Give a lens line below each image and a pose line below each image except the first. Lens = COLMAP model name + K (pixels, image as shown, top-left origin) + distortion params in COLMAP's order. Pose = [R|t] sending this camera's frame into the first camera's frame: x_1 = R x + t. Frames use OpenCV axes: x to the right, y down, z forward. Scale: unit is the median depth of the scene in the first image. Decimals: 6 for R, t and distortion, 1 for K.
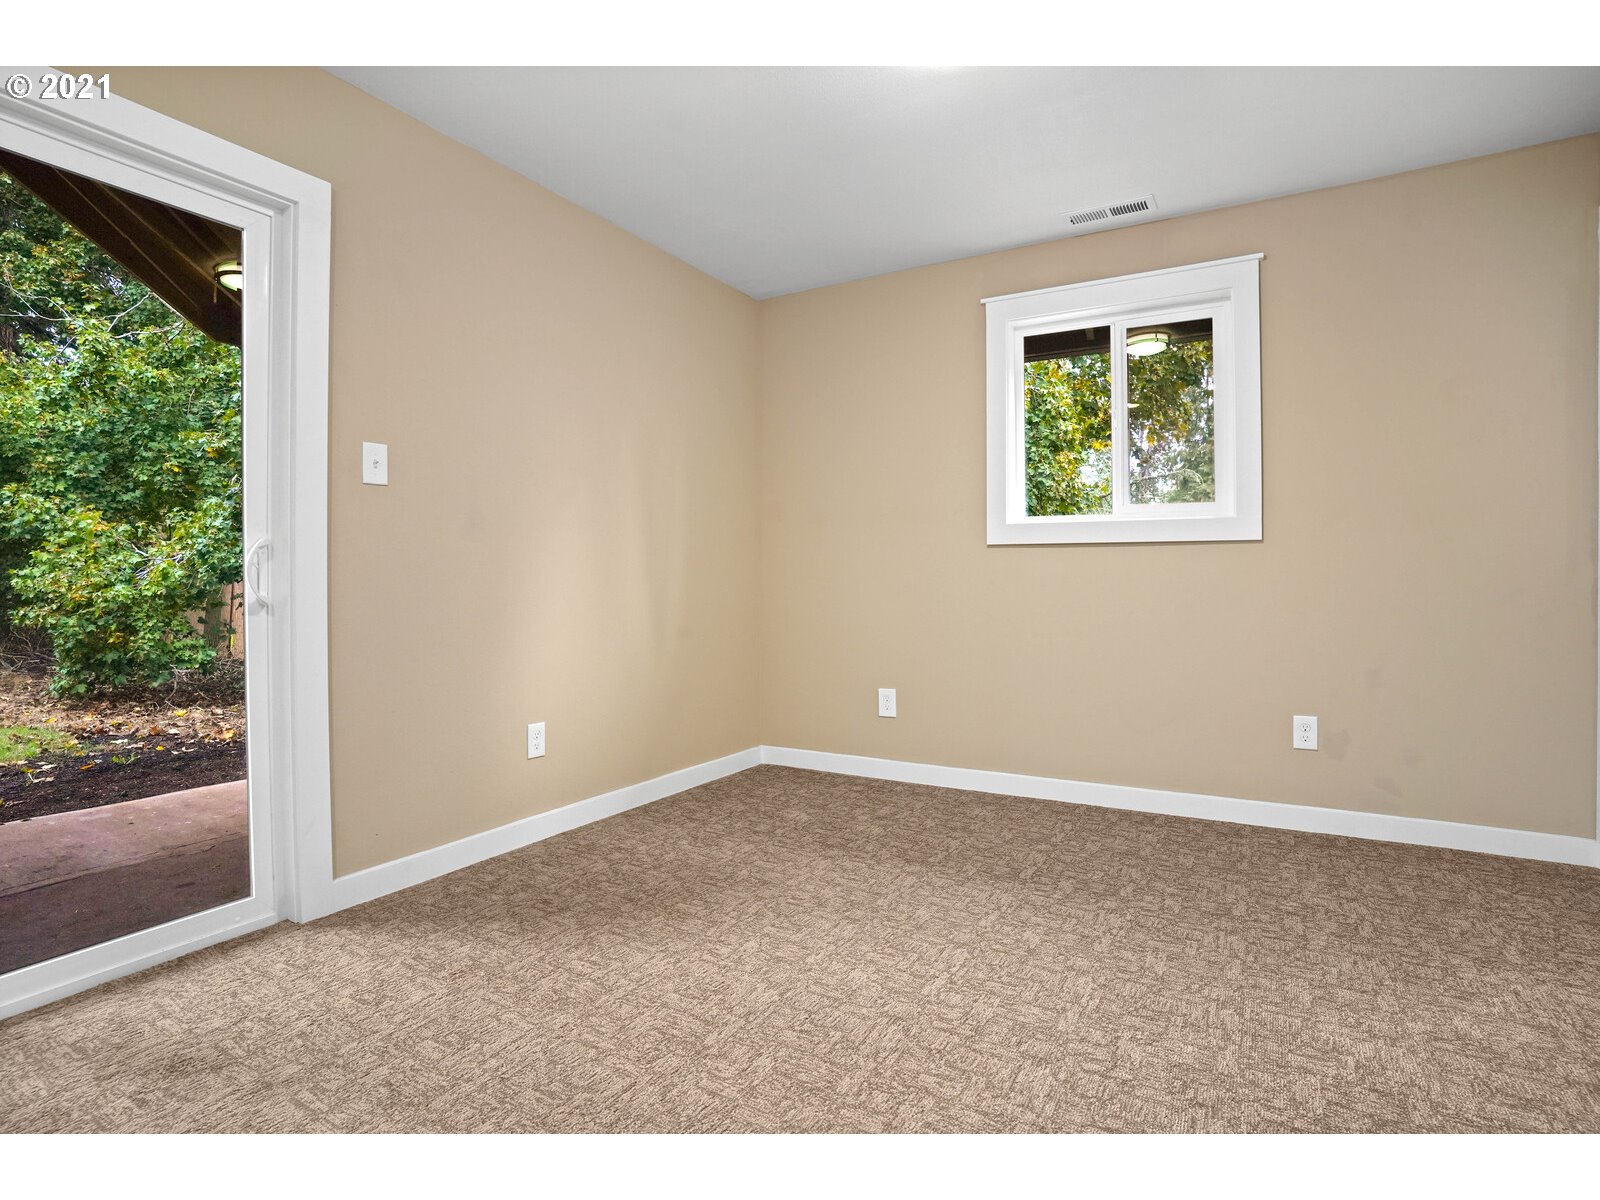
lens RADIAL K [[807.0, 0, 800.0], [0, 807.0, 600.0], [0, 0, 1]] dist [-0.124689, 0.065270]
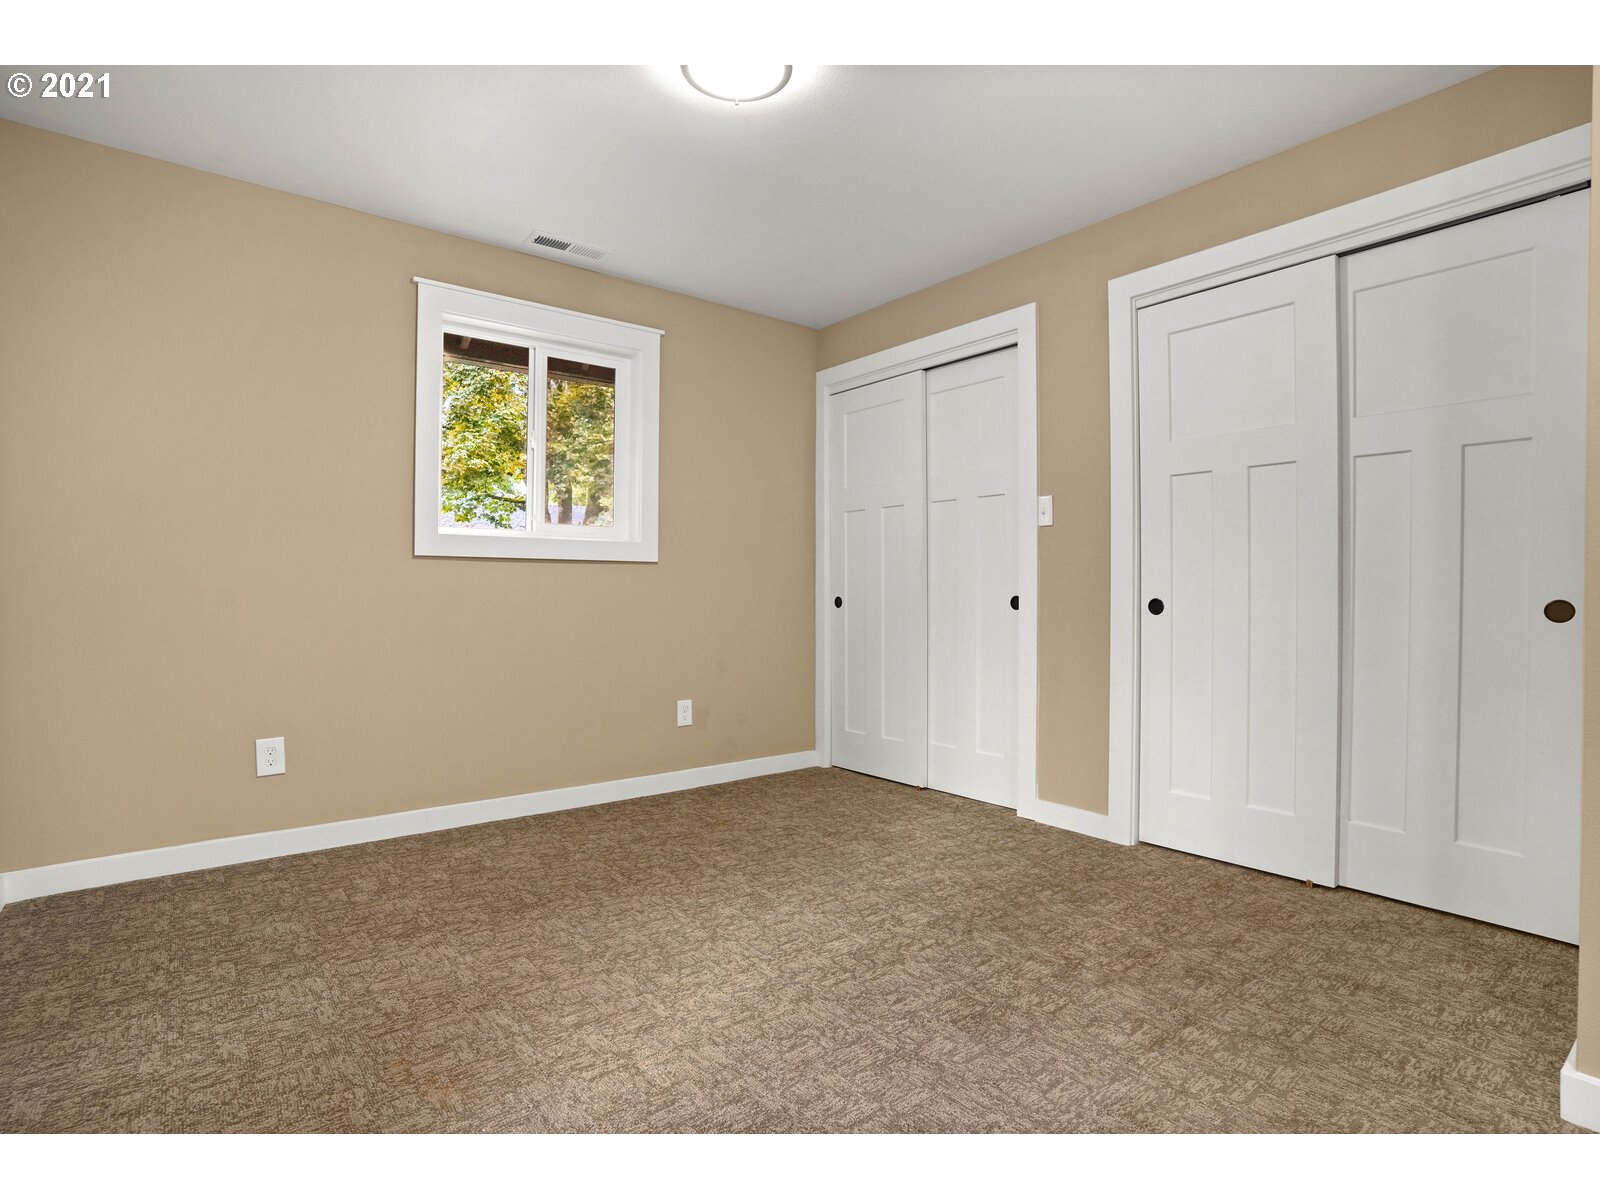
lens RADIAL K [[800.0, 0, 797.3], [0, 800.0, 592.0], [0, 0, 1]] dist [-0.019676, 0.000900]
pose [[0.362102, 0.005620, 0.932122, -0.576938], [0.027023, 0.999498, -0.016524, -0.001955], [-0.931747, 0.031172, 0.361768, 0.379999]]
